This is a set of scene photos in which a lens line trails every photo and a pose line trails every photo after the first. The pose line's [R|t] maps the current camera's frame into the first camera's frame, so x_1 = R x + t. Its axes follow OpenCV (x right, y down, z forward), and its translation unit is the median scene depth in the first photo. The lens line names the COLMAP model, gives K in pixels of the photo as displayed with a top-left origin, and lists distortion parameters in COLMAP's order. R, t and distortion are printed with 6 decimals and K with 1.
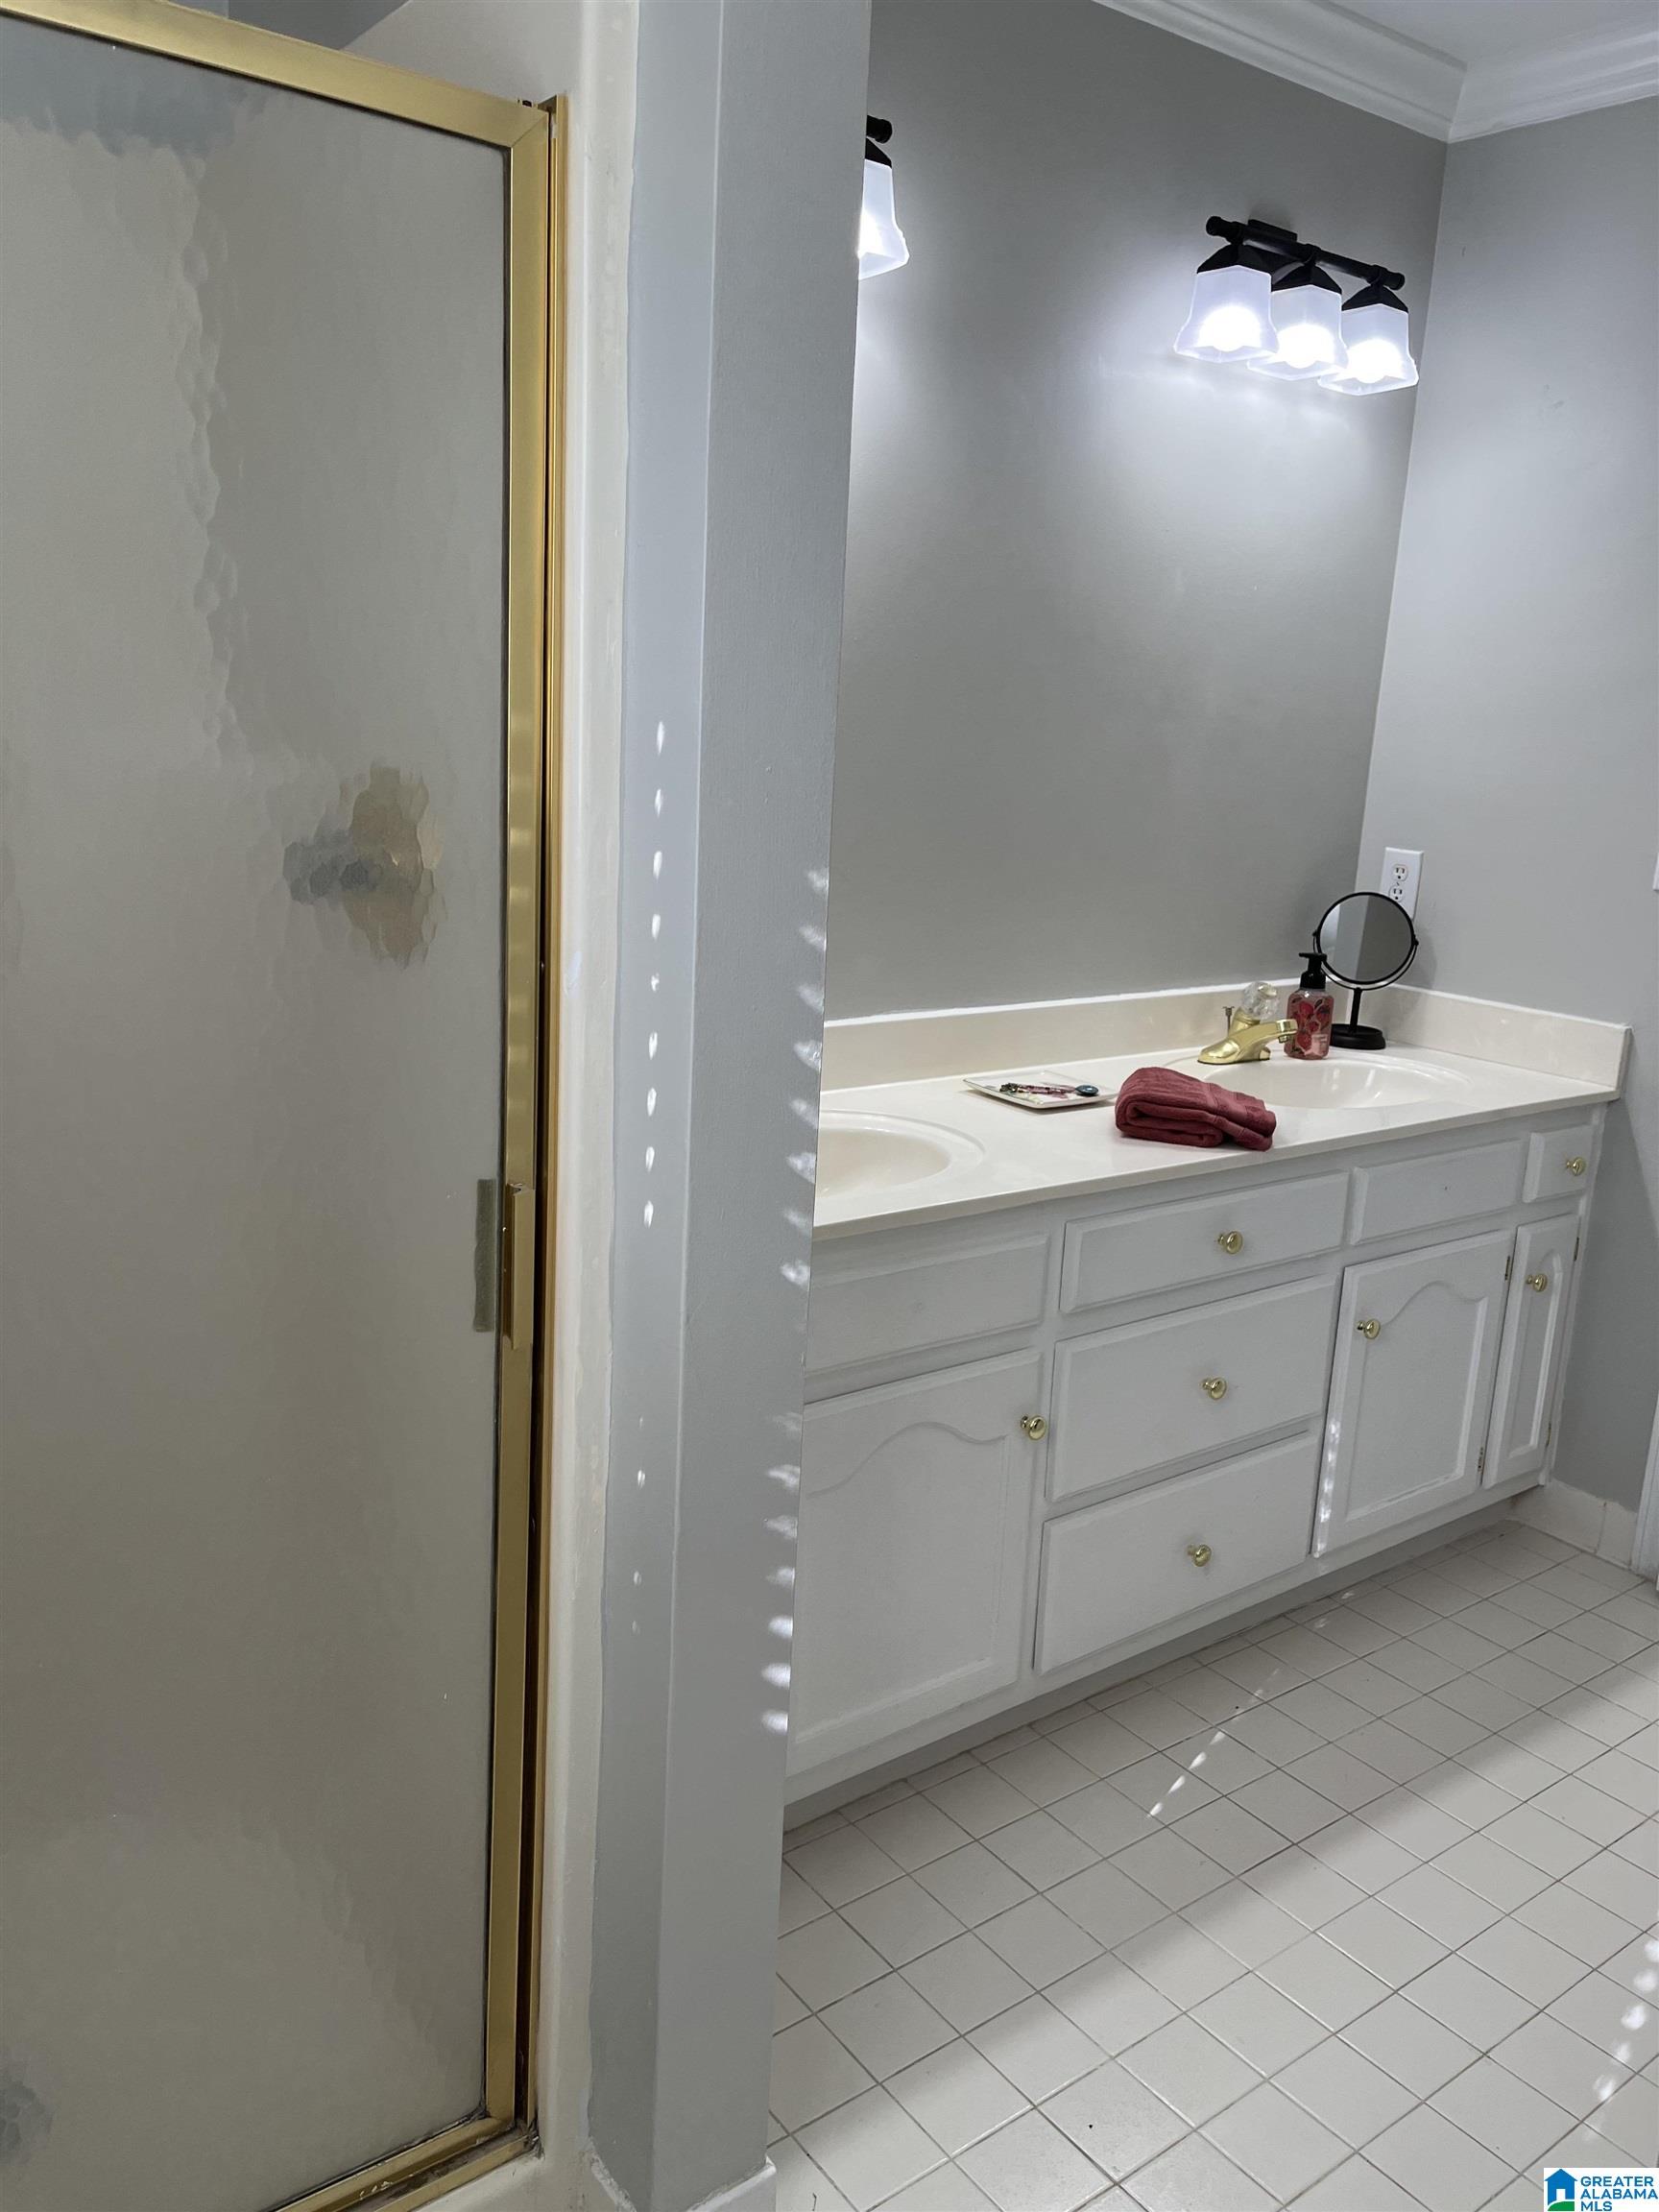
lens RADIAL K [[1690.3, 0, 842.6], [0, 1690.3, 1105.8], [0, 0, 1]] dist [0.049064, -0.047141]
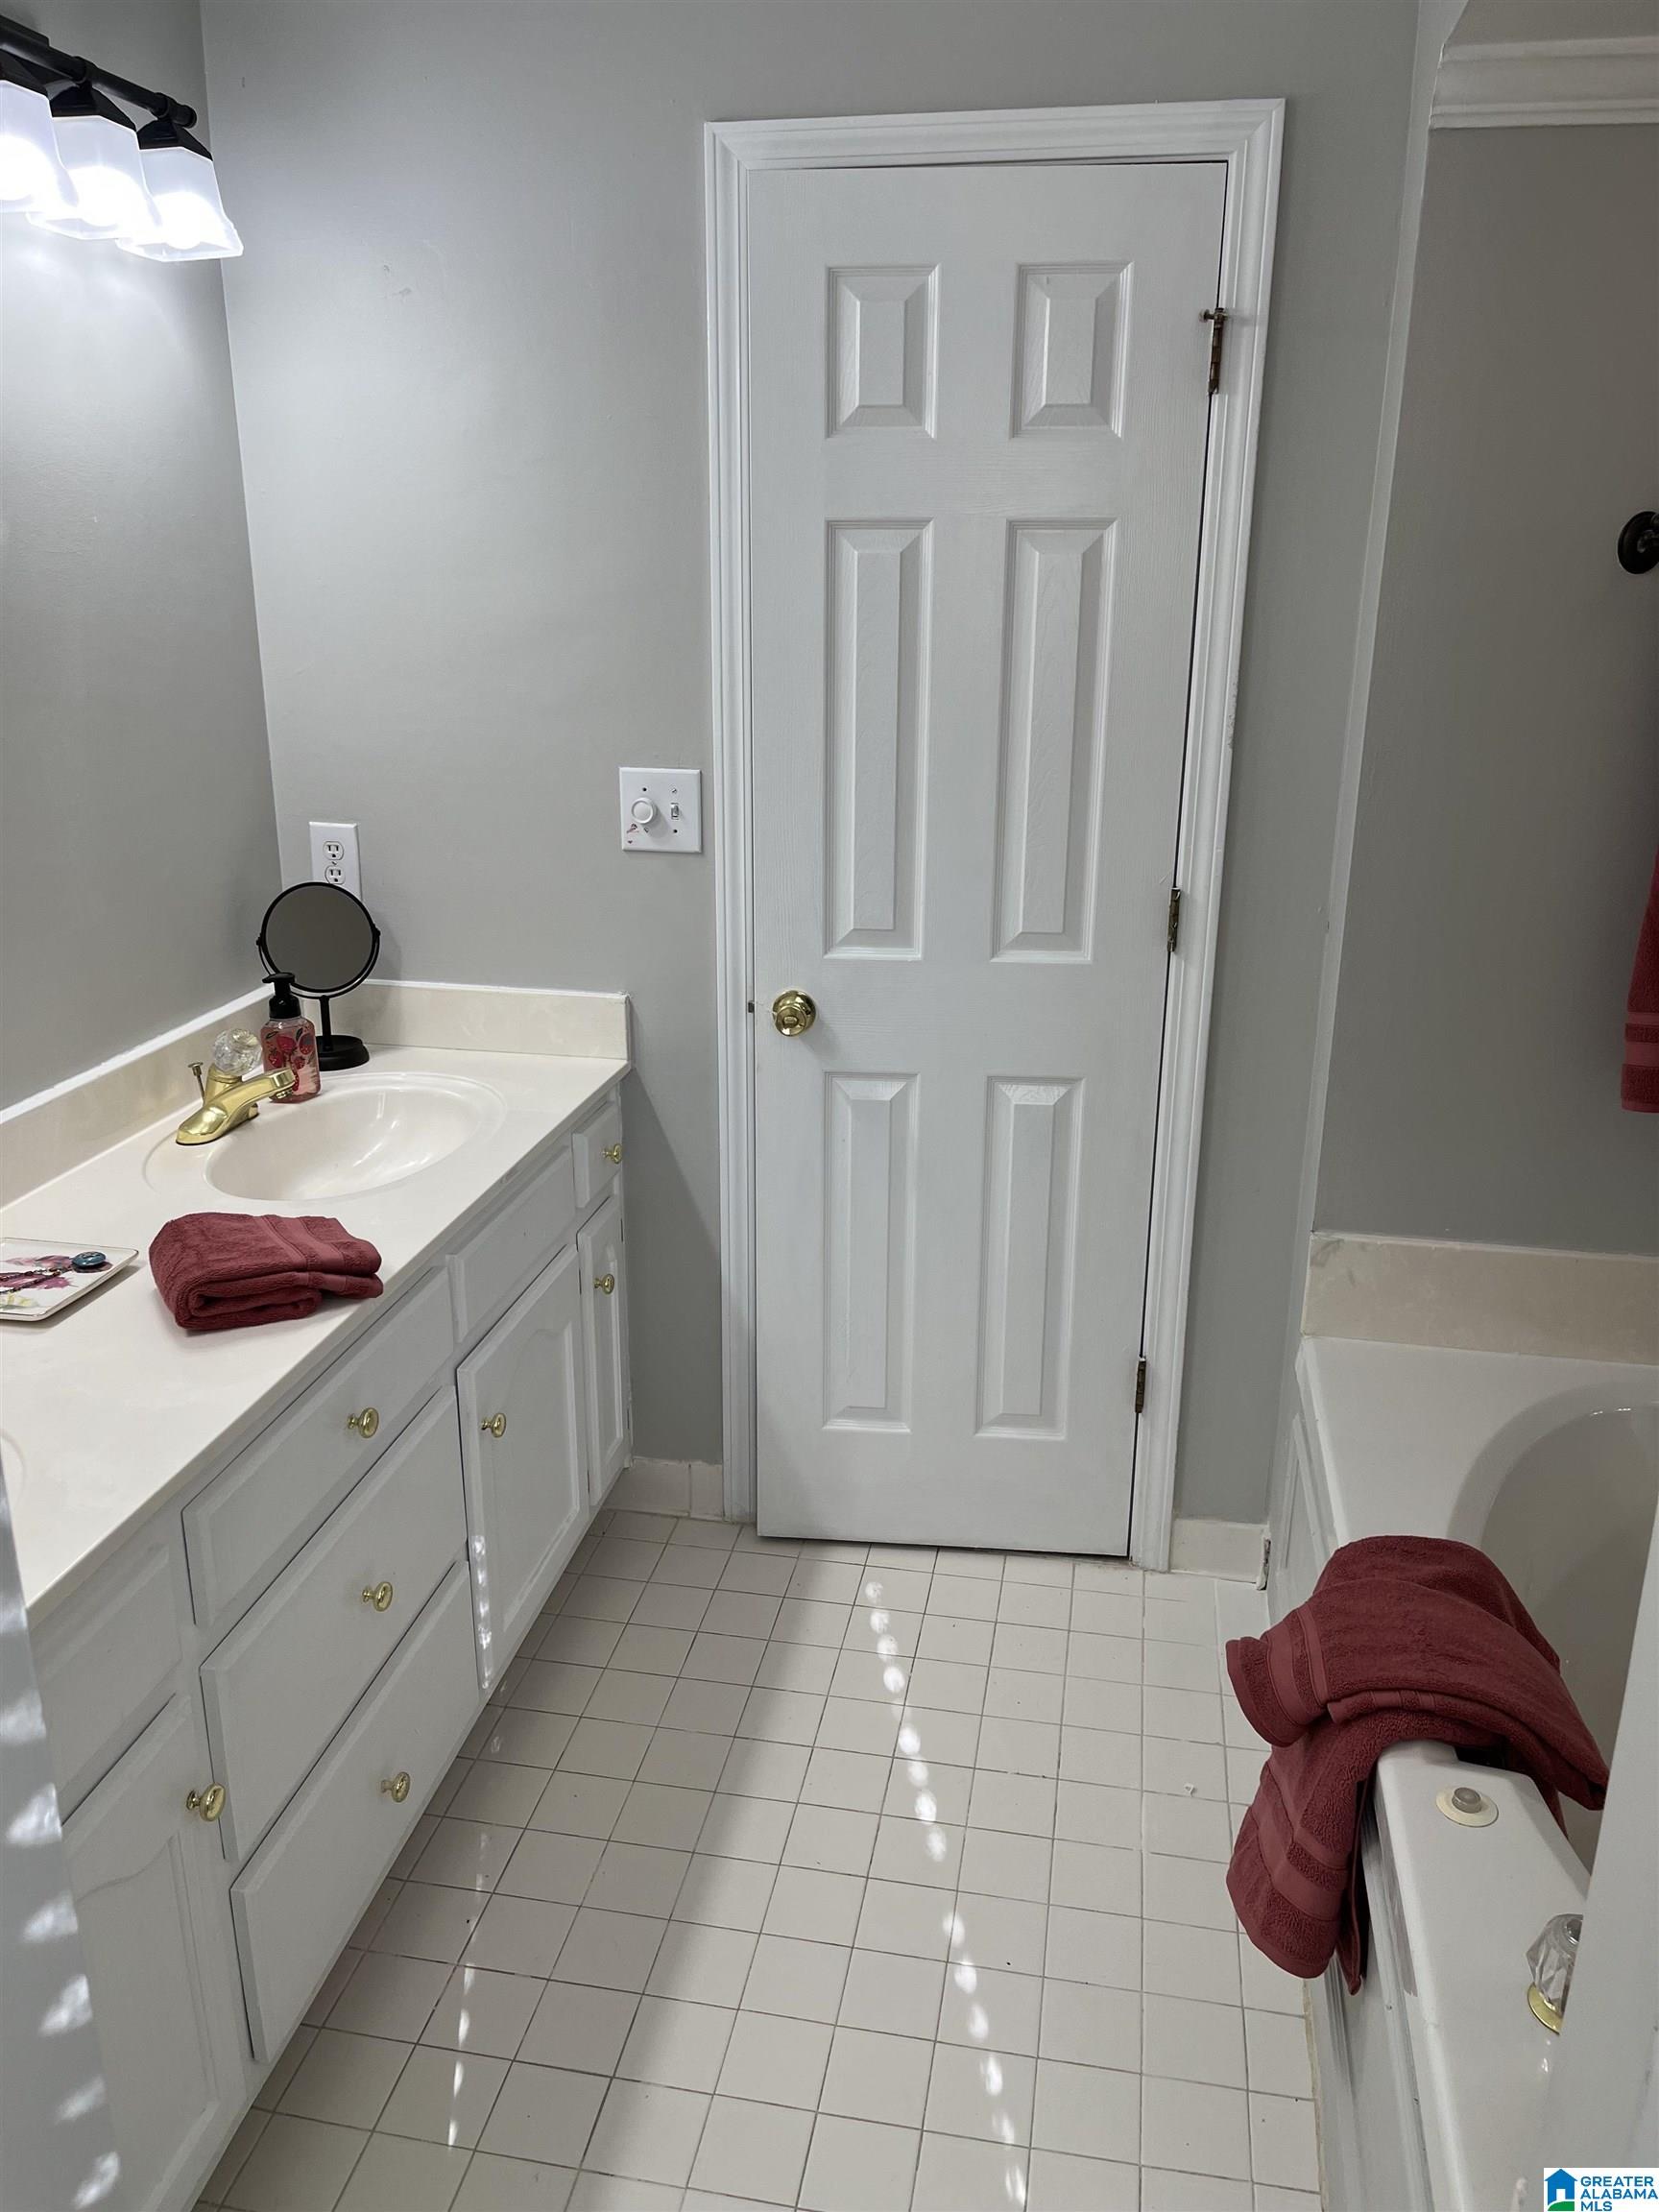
lens RADIAL K [[1690.3, 0, 839.7], [0, 1690.3, 1108.8], [0, 0, 1]] dist [0.049064, -0.047141]
pose [[0.744347, -0.246908, 0.620471, -0.047219], [0.180287, 0.968936, 0.169293, -0.122224], [-0.642996, -0.014149, 0.765738, 0.205969]]
